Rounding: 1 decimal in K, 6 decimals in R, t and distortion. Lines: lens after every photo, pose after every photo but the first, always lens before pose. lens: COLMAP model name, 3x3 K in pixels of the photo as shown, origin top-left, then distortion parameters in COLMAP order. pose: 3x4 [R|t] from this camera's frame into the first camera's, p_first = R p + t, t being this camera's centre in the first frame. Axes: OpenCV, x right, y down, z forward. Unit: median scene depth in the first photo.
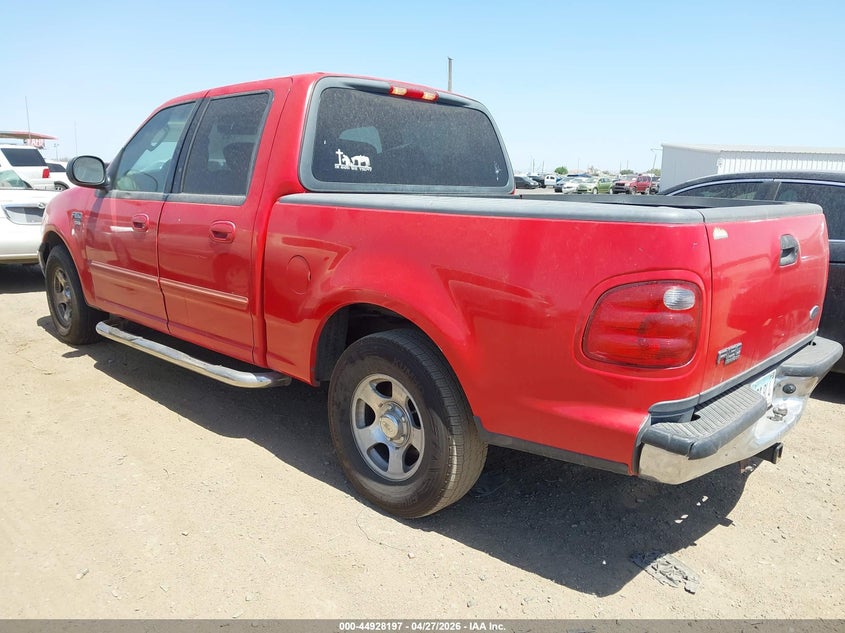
lens RADIAL K [[663.2, 0, 426.3], [0, 663.2, 317.4], [0, 0, 1]] dist [-0.004041, -0.006836]
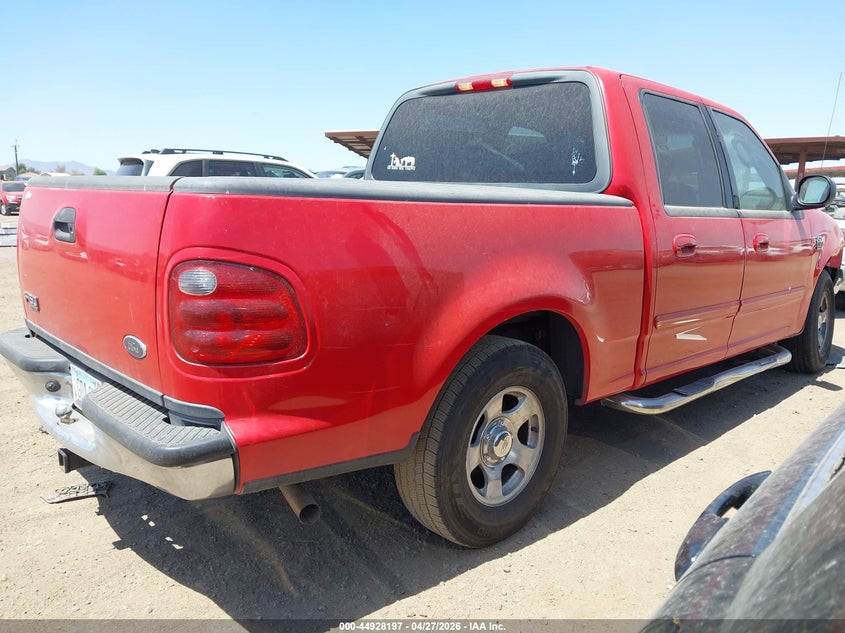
lens RADIAL K [[663.2, 0, 426.3], [0, 663.2, 317.4], [0, 0, 1]] dist [-0.004041, -0.006836]
pose [[-0.017972, 0.149602, -0.988583, 1.022416], [-0.232442, 0.961027, 0.149658, -0.158208], [0.972444, 0.232478, 0.017502, 1.065618]]
